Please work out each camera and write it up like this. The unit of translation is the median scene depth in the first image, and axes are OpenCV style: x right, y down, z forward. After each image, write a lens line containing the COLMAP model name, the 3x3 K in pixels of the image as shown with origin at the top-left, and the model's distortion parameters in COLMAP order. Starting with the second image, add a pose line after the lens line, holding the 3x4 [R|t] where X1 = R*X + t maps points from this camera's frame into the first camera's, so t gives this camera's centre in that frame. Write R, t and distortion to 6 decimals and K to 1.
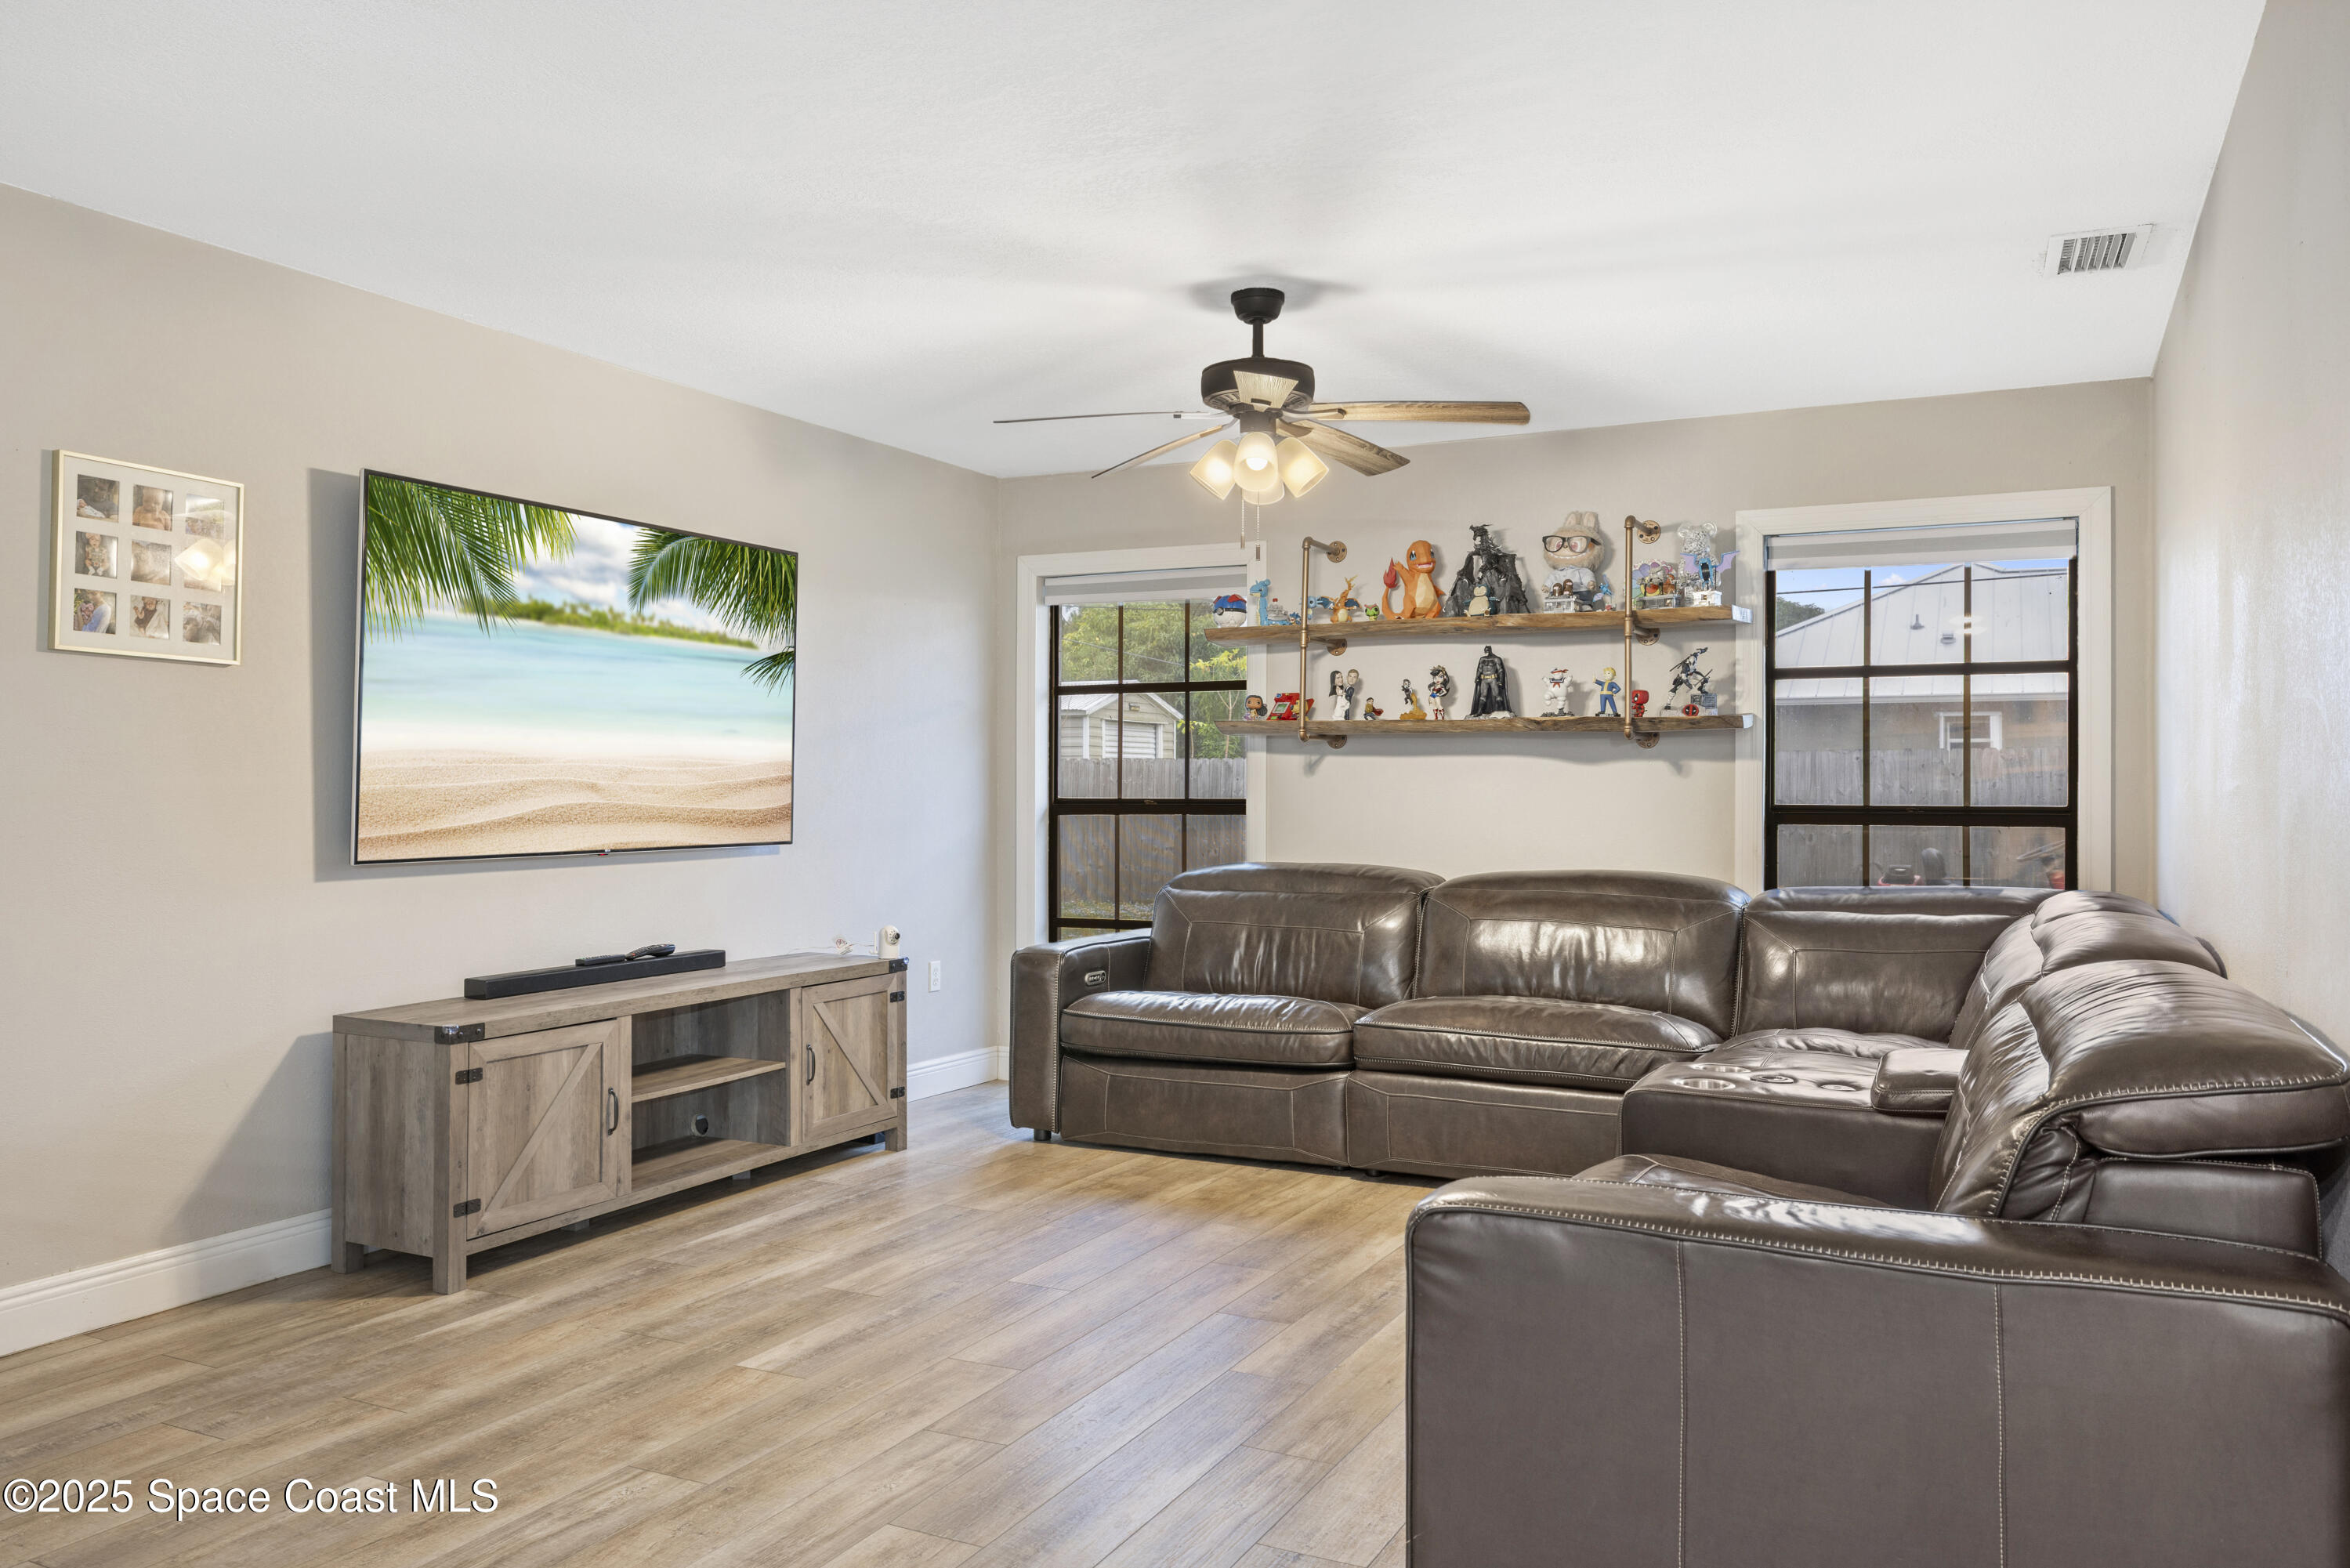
lens RADIAL K [[1683.4, 0, 1178.2], [0, 1683.4, 776.8], [0, 0, 1]] dist [-0.012014, -0.001042]
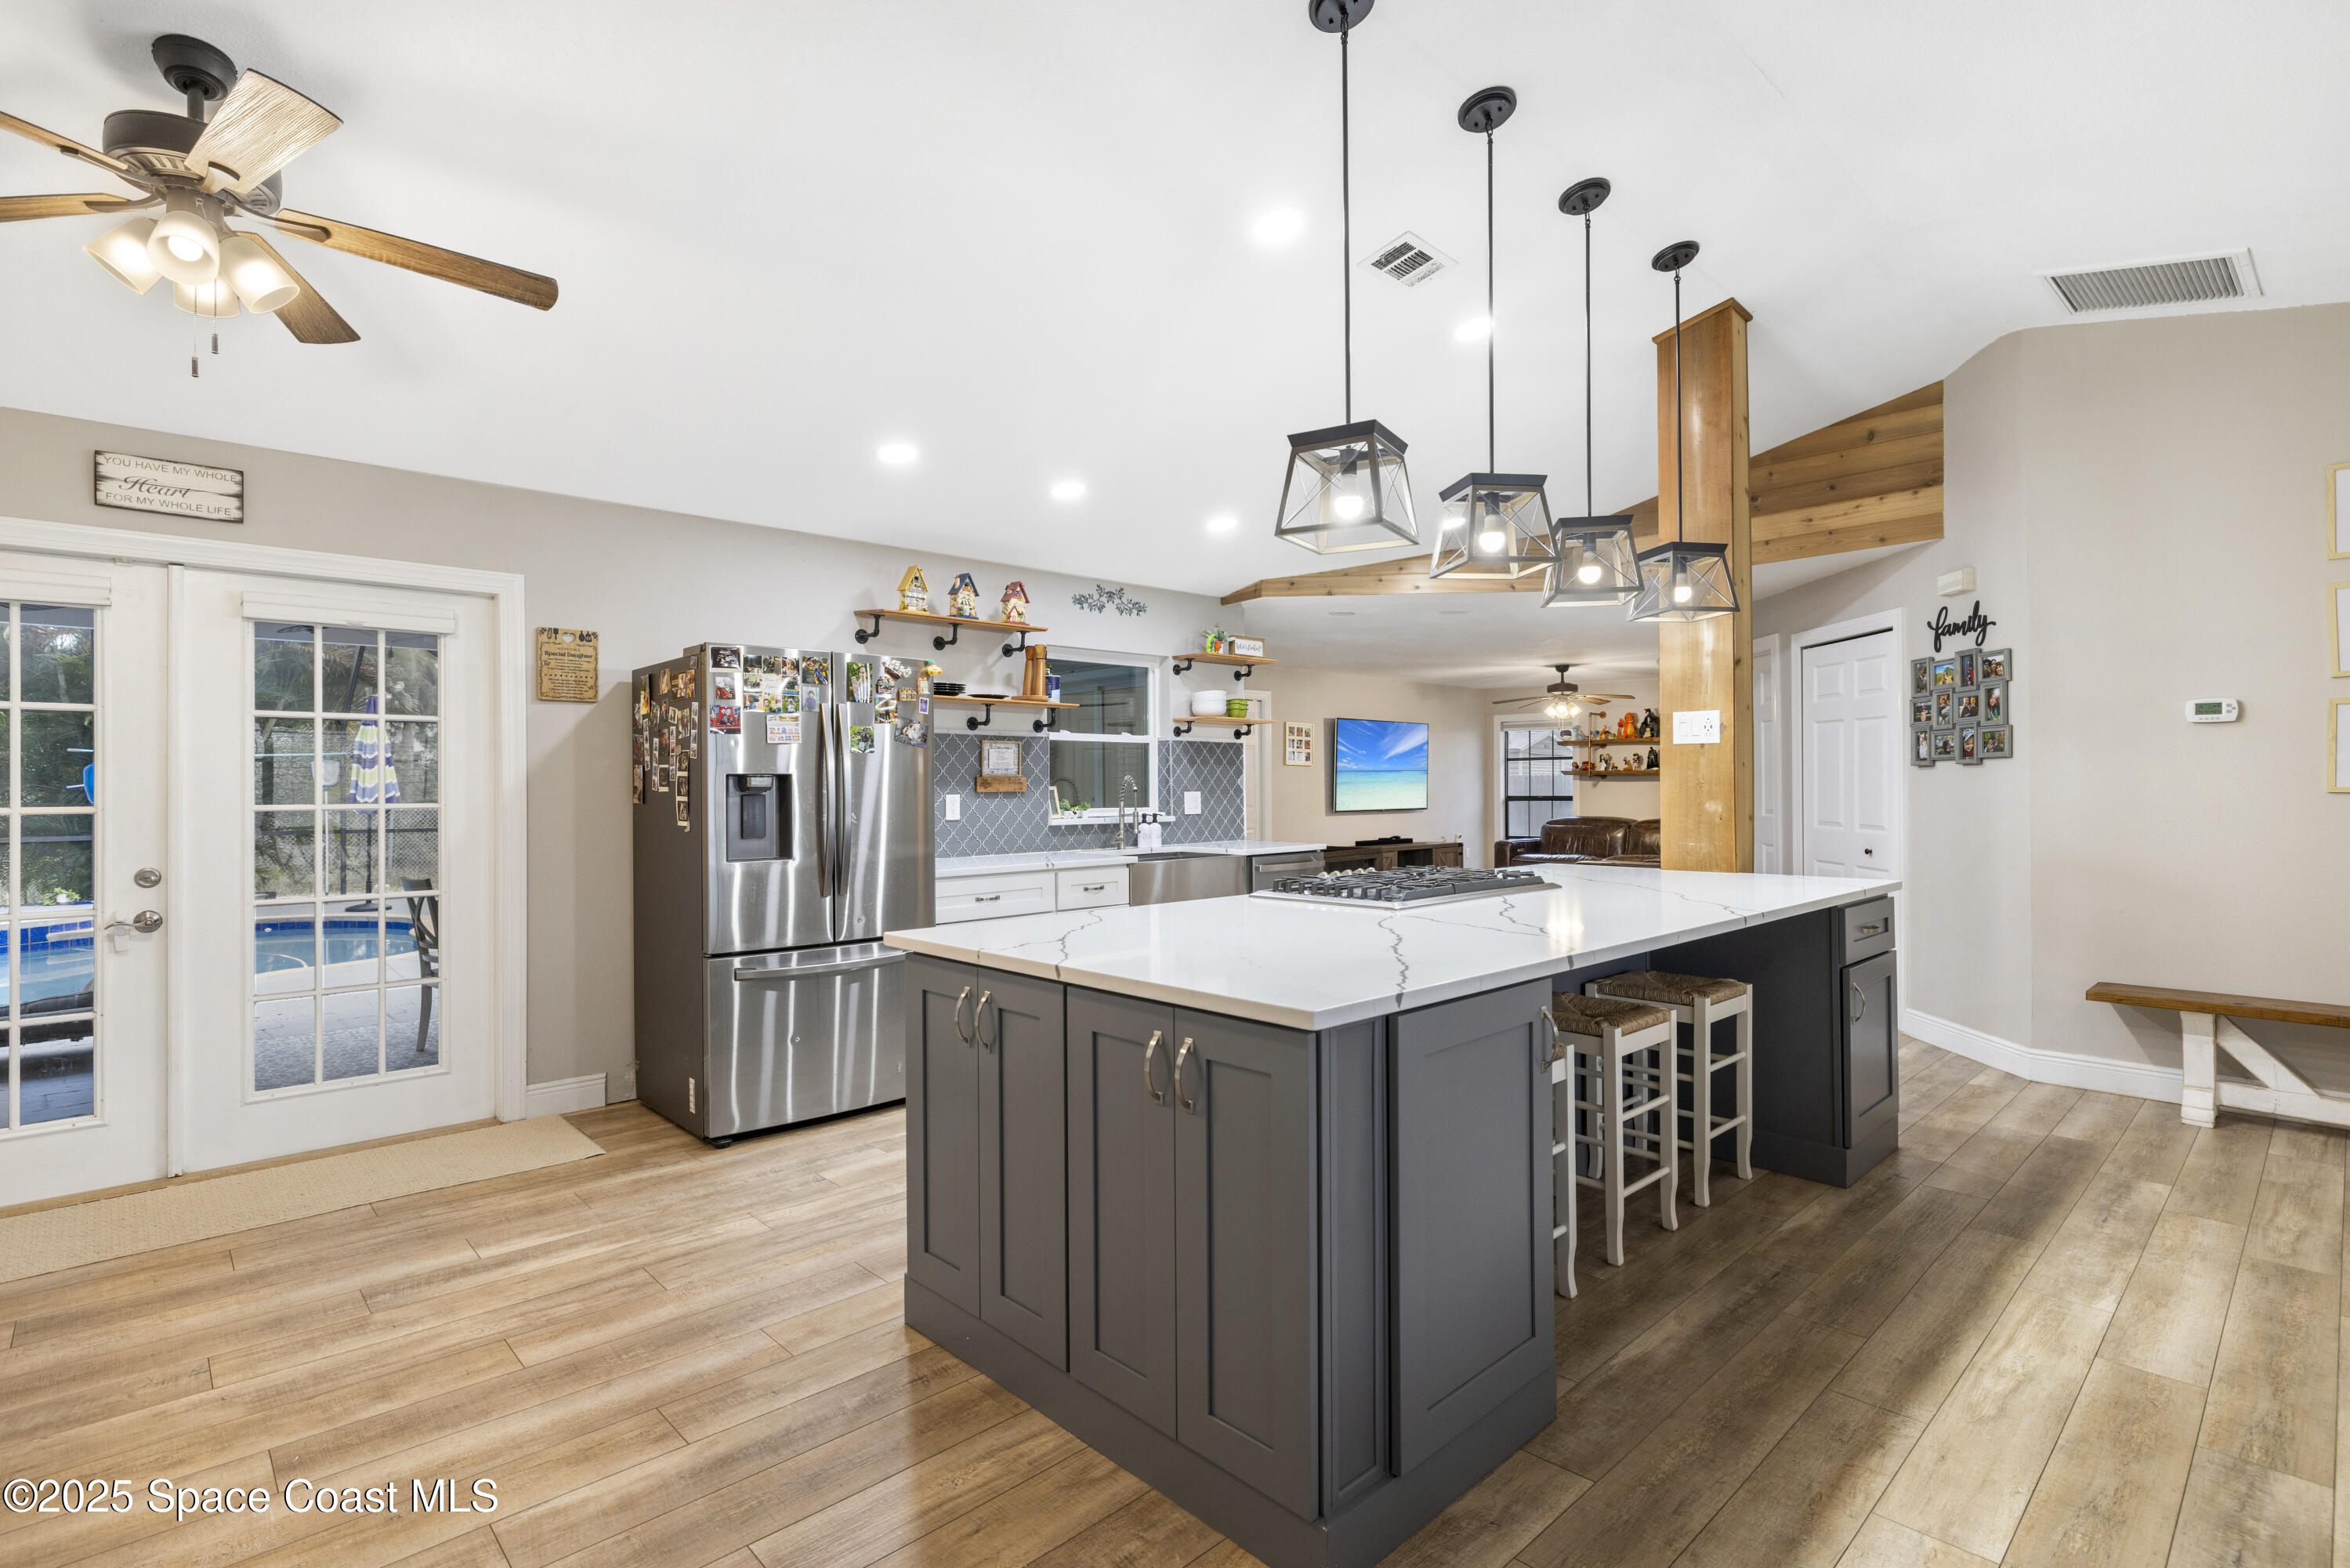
lens RADIAL K [[1117.9, 0, 1152.7], [0, 1117.9, 777.1], [0, 0, 1]] dist [-0.002575, 0.001814]
pose [[0.930686, -0.010070, -0.365681, 0.082769], [0.008721, 0.999948, -0.005342, -0.018637], [0.365715, 0.001782, 0.930725, -1.334106]]
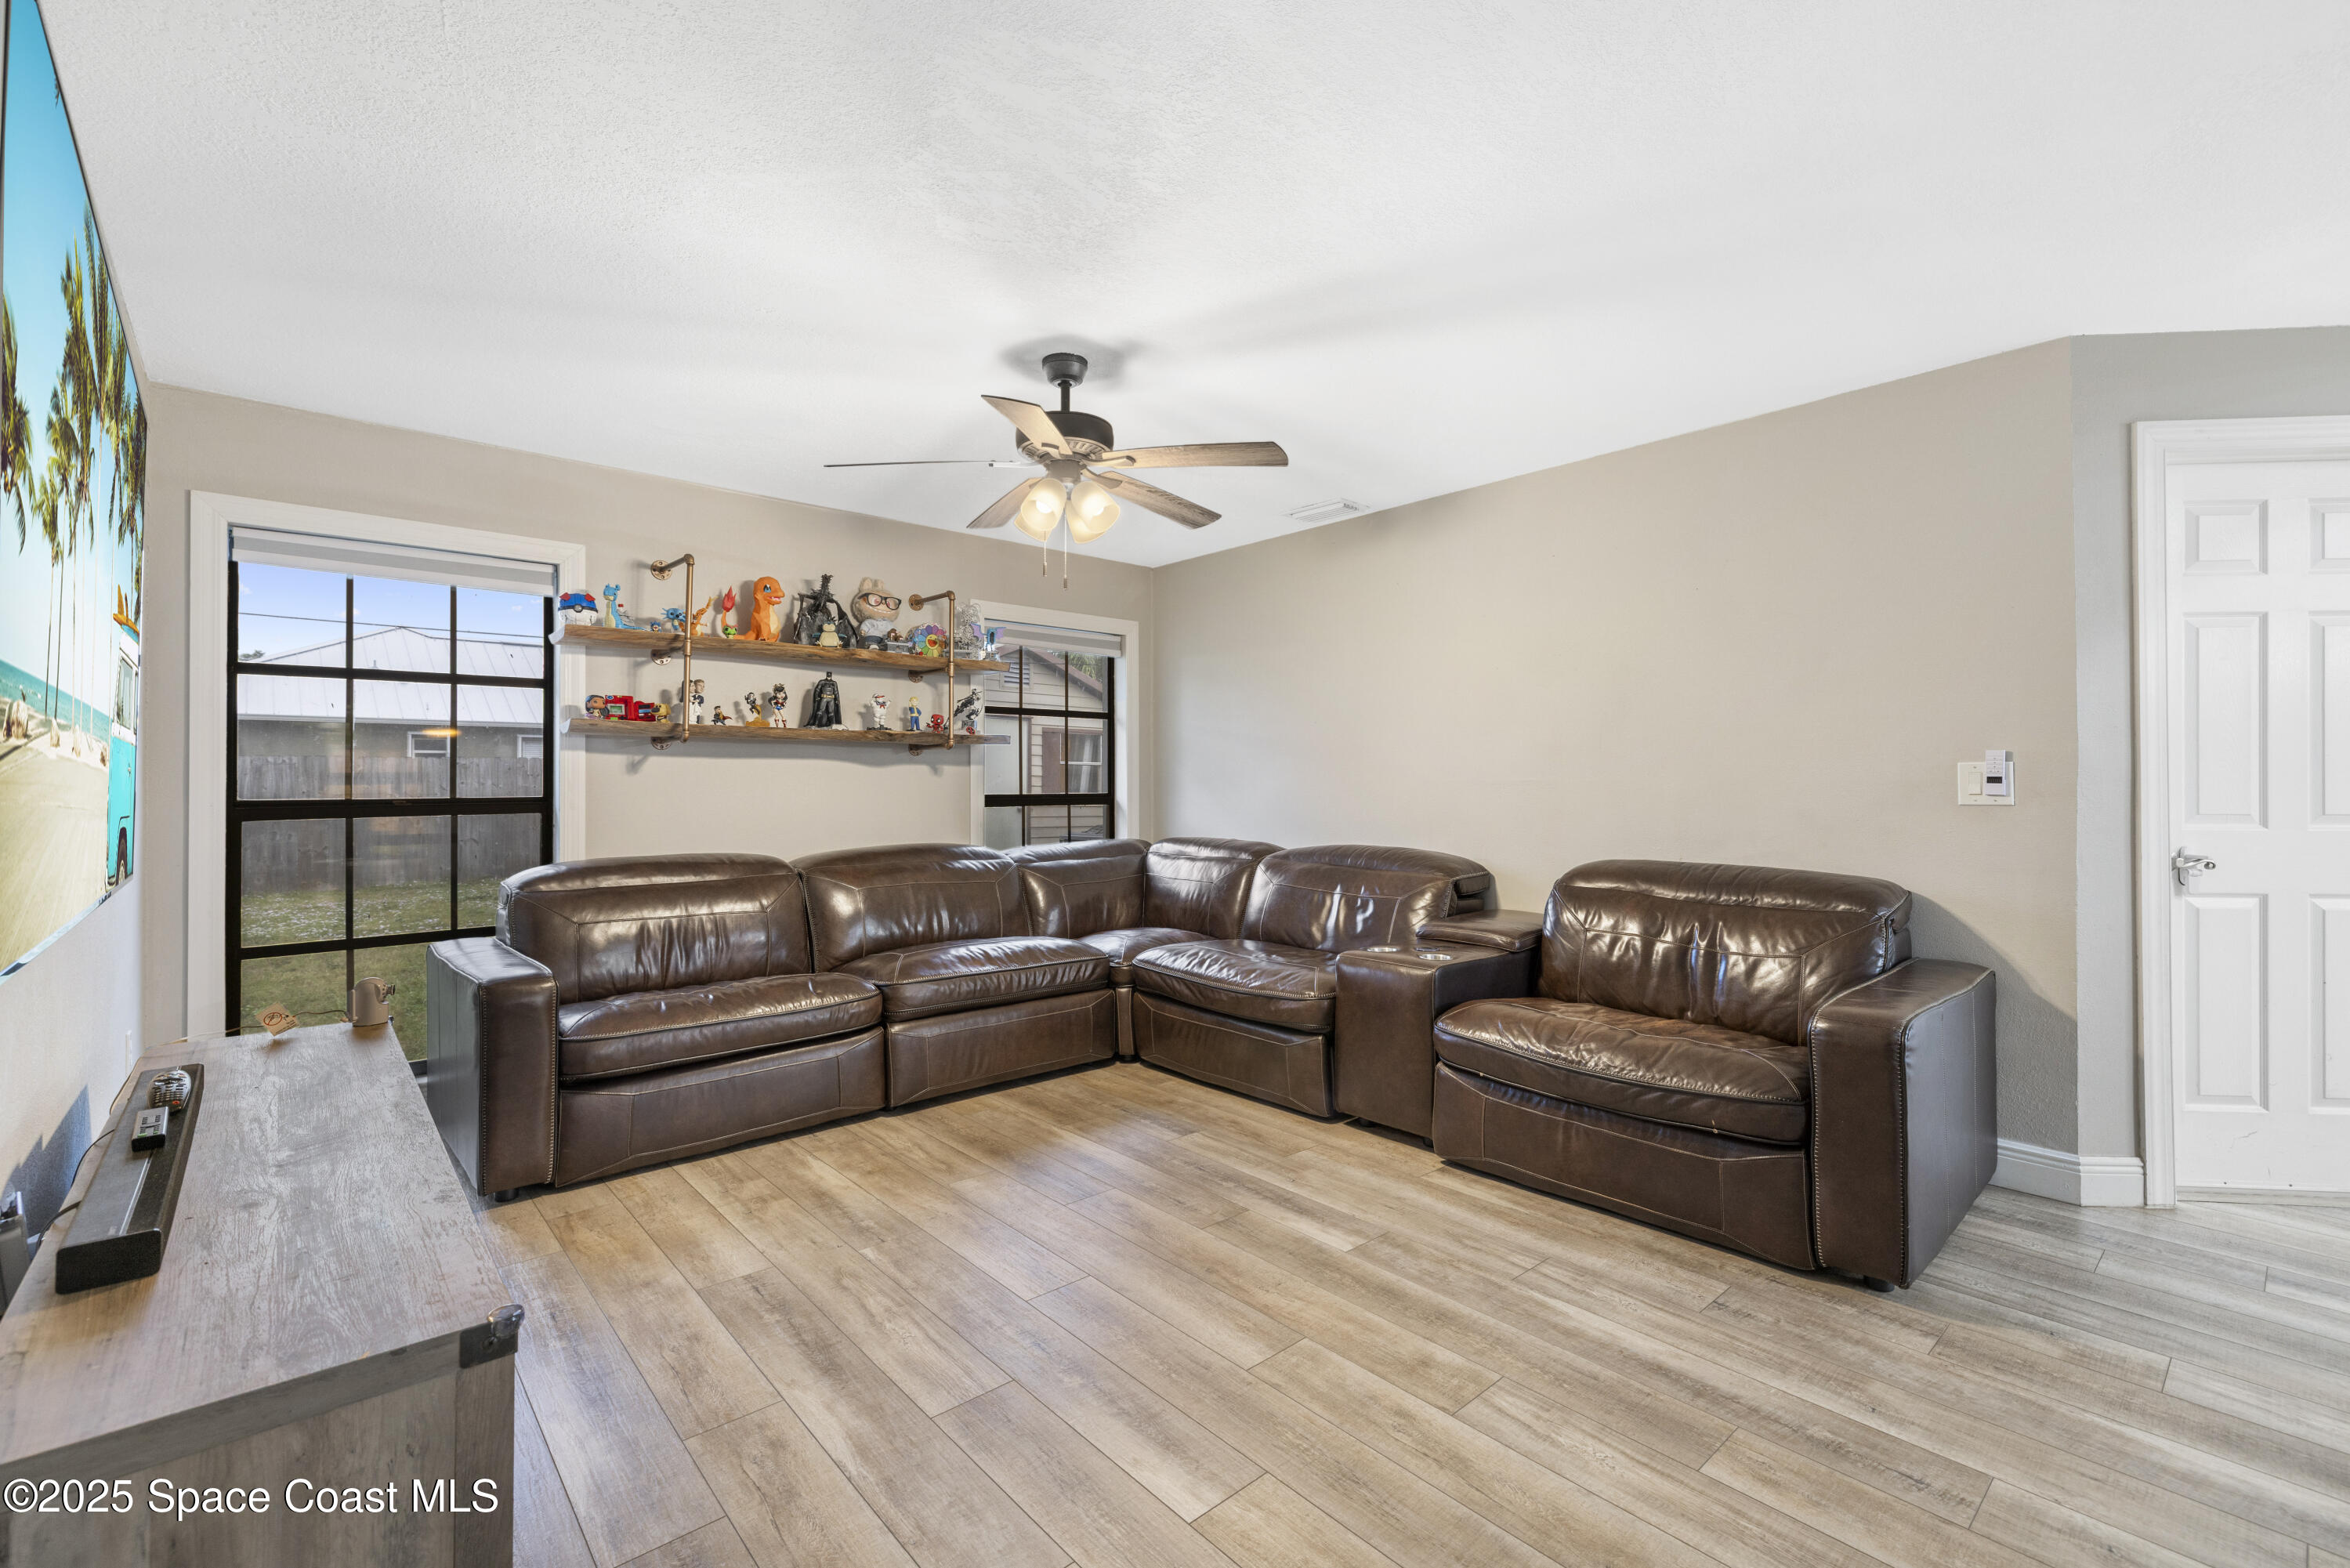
lens RADIAL K [[999.9, 0, 1155.3], [0, 999.9, 775.3], [0, 0, 1]] dist [0.004433, 0.000625]
pose [[0.393817, 0.003700, 0.919182, -0.421555], [-0.001197, 0.999993, -0.003512, 0.001901], [-0.919188, 0.000283, 0.393818, 0.499400]]
